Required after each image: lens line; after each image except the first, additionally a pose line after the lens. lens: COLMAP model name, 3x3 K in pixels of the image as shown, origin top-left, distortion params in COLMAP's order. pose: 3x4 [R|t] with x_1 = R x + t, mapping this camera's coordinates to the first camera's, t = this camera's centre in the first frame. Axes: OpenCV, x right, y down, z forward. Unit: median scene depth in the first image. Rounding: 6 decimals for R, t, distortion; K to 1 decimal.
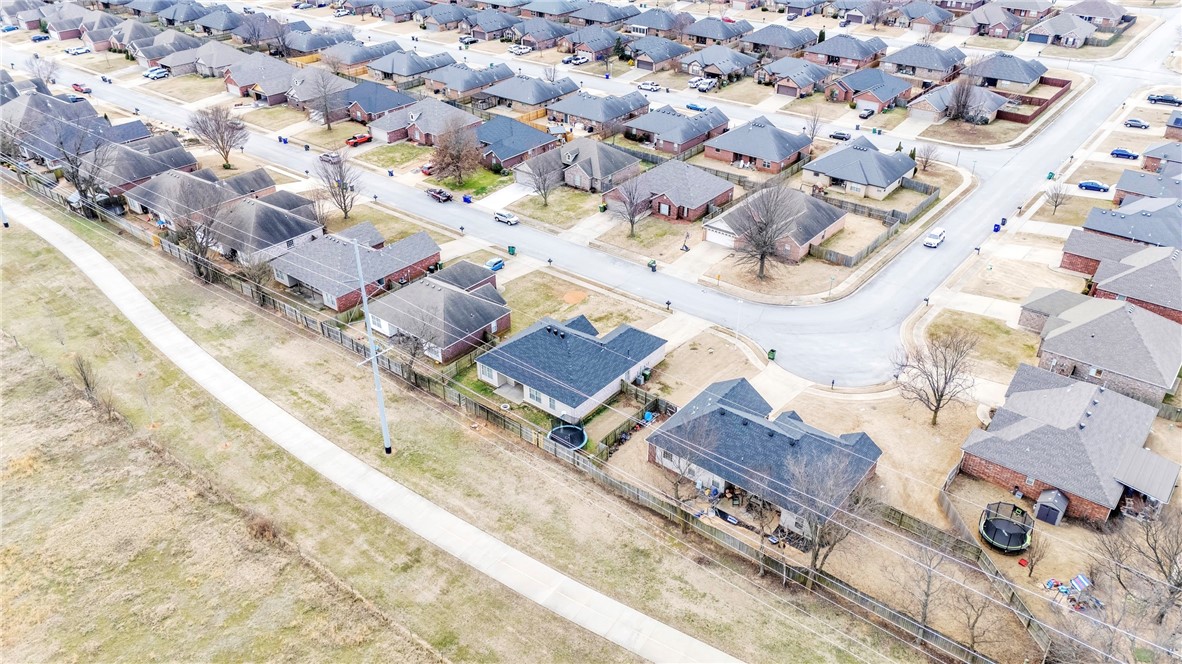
lens RADIAL K [[868.3, 0, 589.9], [0, 868.3, 336.2], [0, 0, 1]] dist [0.100590, -0.099241]
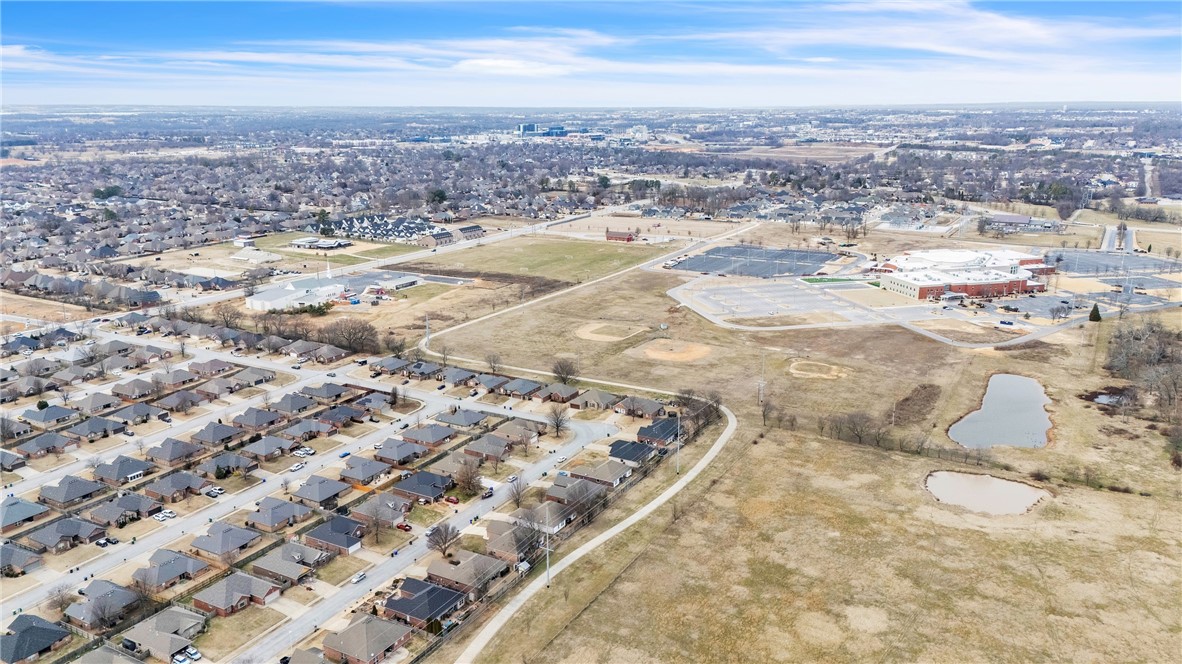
lens RADIAL K [[894.8, 0, 591.0], [0, 894.8, 332.0], [0, 0, 1]] dist [0.104010, -0.112797]
pose [[-0.159171, -0.246874, 0.955886, -2.281444], [0.518915, 0.802773, 0.293738, -1.029879], [-0.839876, 0.542778, 0.000329, 0.631909]]
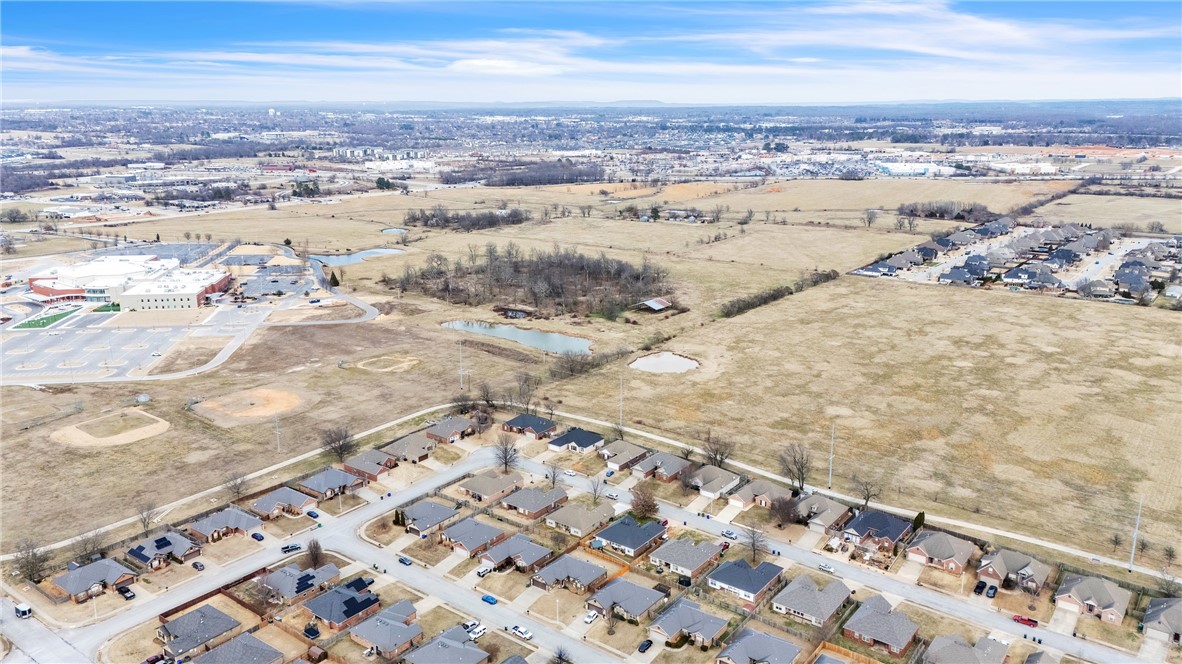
lens RADIAL K [[894.8, 0, 591.0], [0, 894.8, 332.0], [0, 0, 1]] dist [0.104010, -0.112797]
pose [[-0.999461, 0.008419, -0.031728, 0.020513], [-0.016964, 0.695005, 0.718805, -2.017306], [0.028103, 0.718956, -0.694488, 2.263168]]
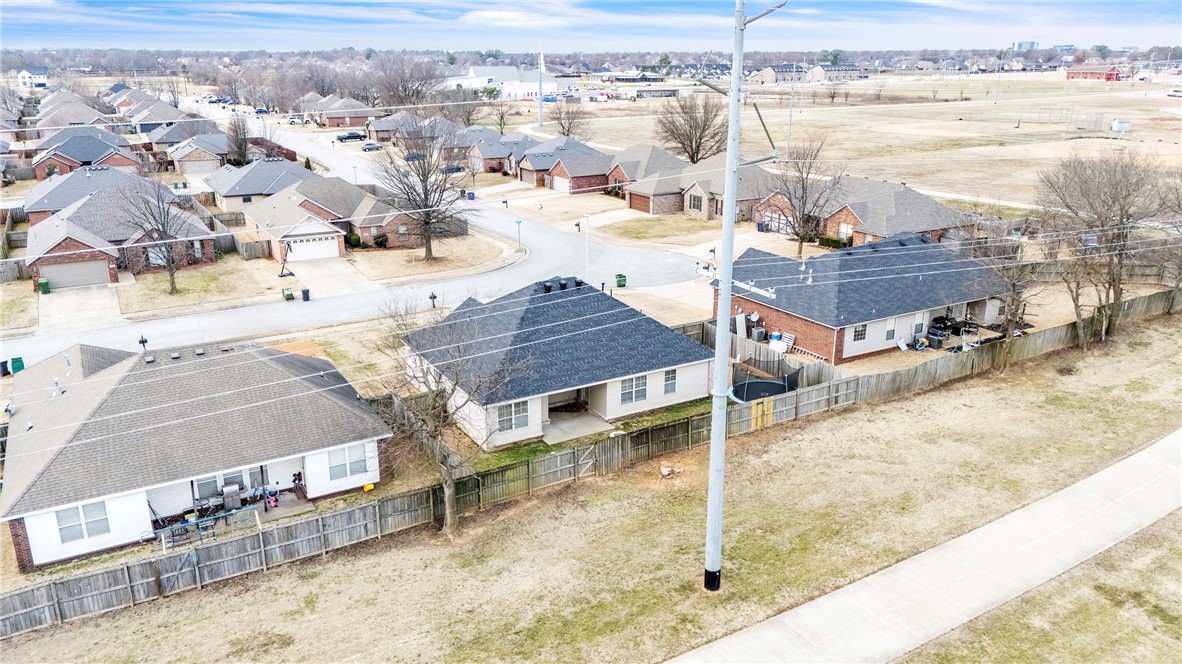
lens RADIAL K [[868.3, 0, 589.9], [0, 868.3, 336.2], [0, 0, 1]] dist [0.100590, -0.099241]
pose [[0.353170, -0.286304, 0.890674, -0.354366], [0.488244, 0.868501, 0.085579, -0.010499], [-0.798054, 0.404642, 0.446515, 0.537936]]
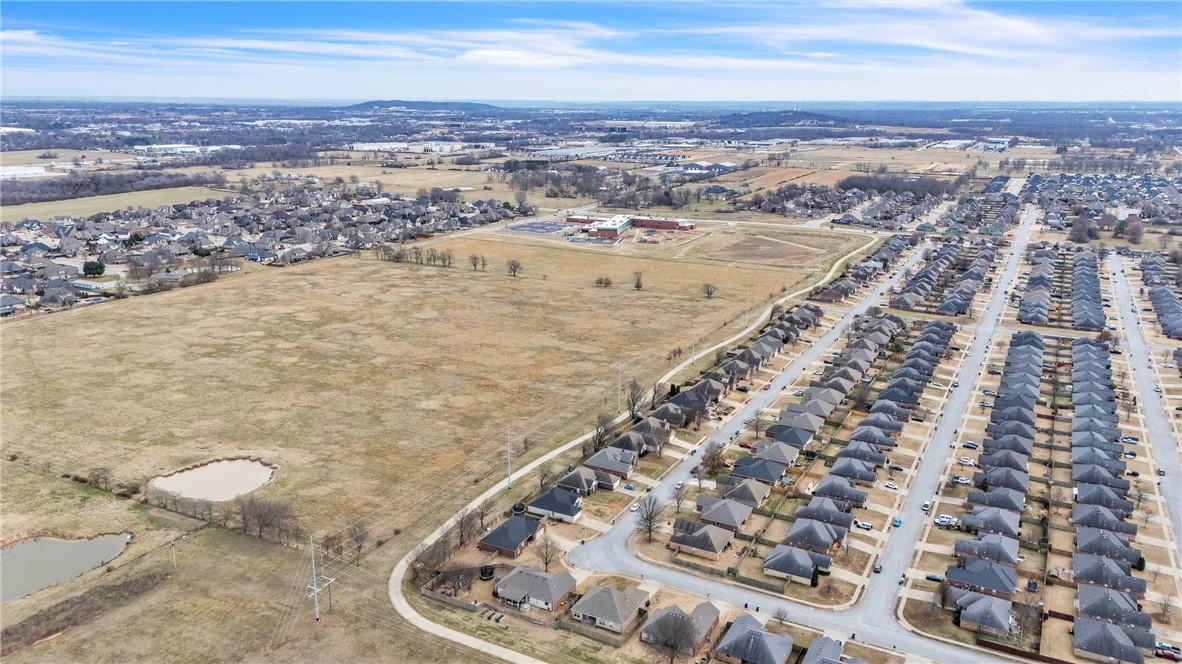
lens RADIAL K [[874.7, 0, 591.0], [0, 874.7, 332.0], [0, 0, 1]] dist [0.095494, -0.106718]
pose [[0.194690, 0.249075, -0.948714, 1.893299], [-0.518190, 0.847346, 0.116121, -0.613859], [0.832811, 0.469006, 0.294038, -0.021825]]
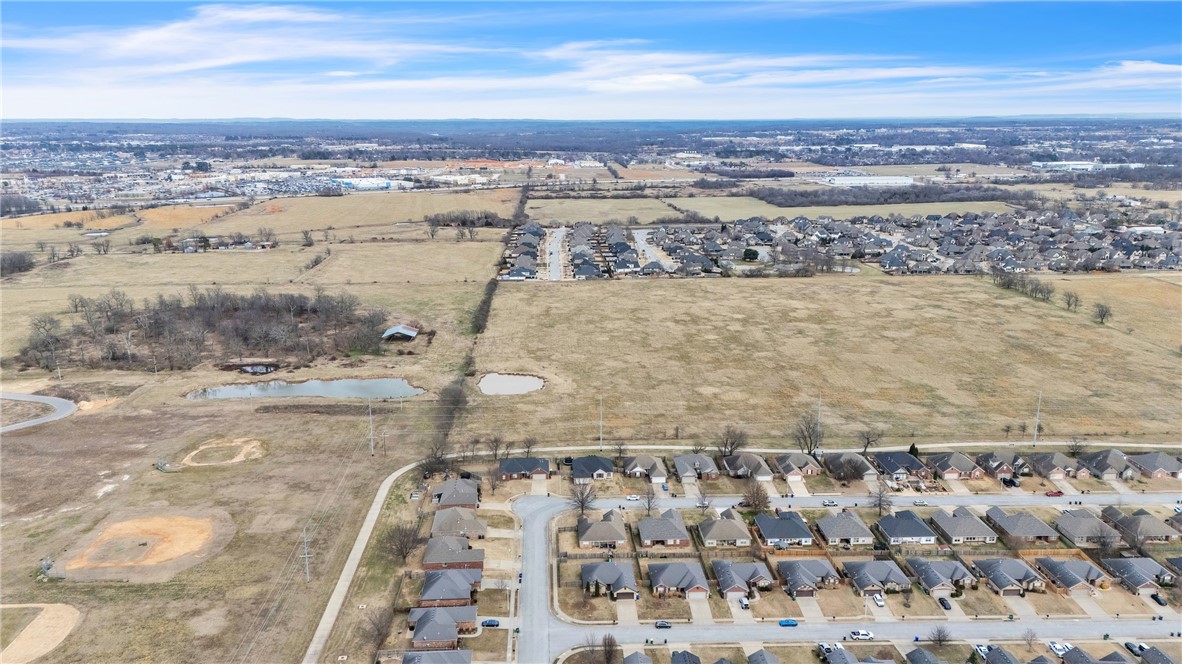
lens RADIAL K [[868.3, 0, 589.9], [0, 868.3, 336.2], [0, 0, 1]] dist [0.100590, -0.099241]
pose [[-0.742403, 0.163893, -0.649597, 1.472925], [-0.348943, 0.733118, 0.583761, -1.634949], [0.571906, 0.660058, -0.487080, 1.641750]]
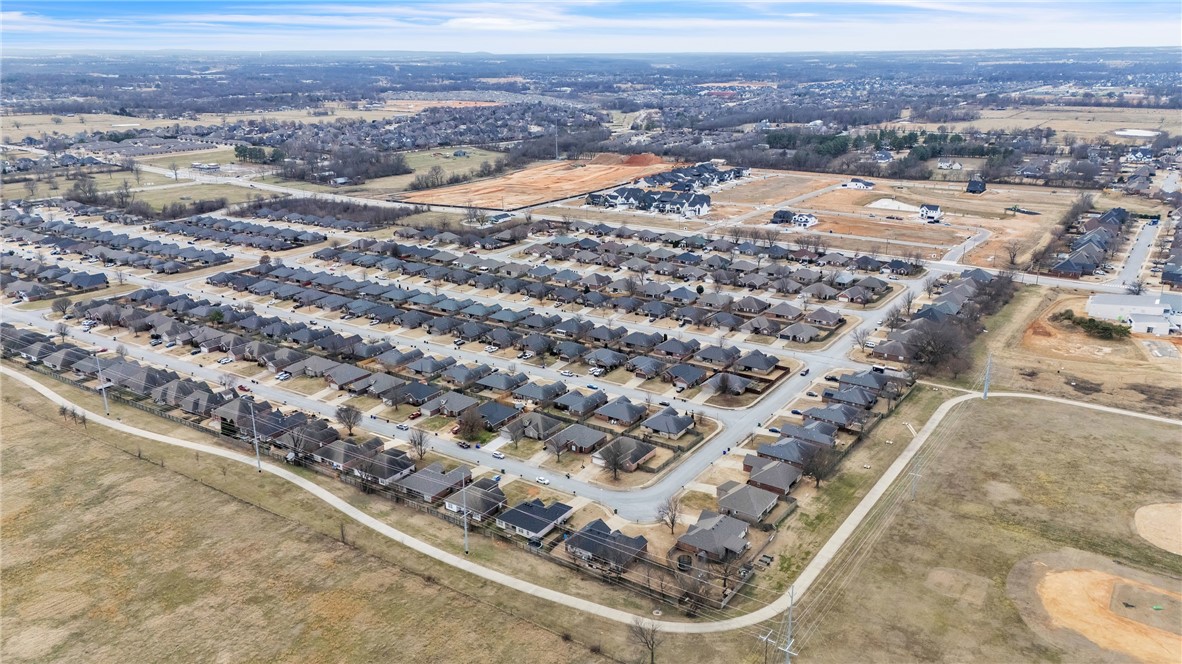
lens RADIAL K [[868.3, 0, 589.9], [0, 868.3, 336.2], [0, 0, 1]] dist [0.100590, -0.099241]
pose [[0.996762, -0.029893, 0.074648, -0.024427], [0.046280, 0.972430, -0.228558, 0.075138], [-0.065758, 0.231273, 0.970664, -1.128024]]
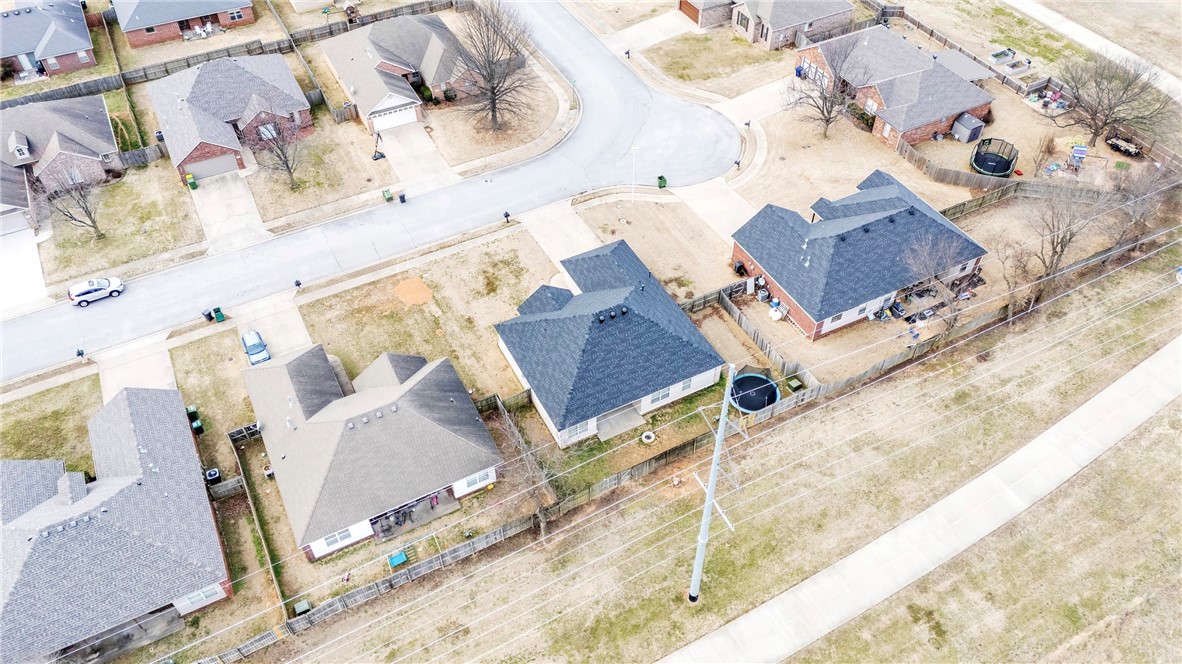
lens RADIAL K [[874.7, 0, 591.0], [0, 874.7, 332.0], [0, 0, 1]] dist [0.095494, -0.106718]
pose [[0.400221, -0.667208, 0.628218, -0.353732], [0.481660, 0.736341, 0.475189, -0.240376], [-0.779633, 0.112407, 0.616066, 0.403543]]
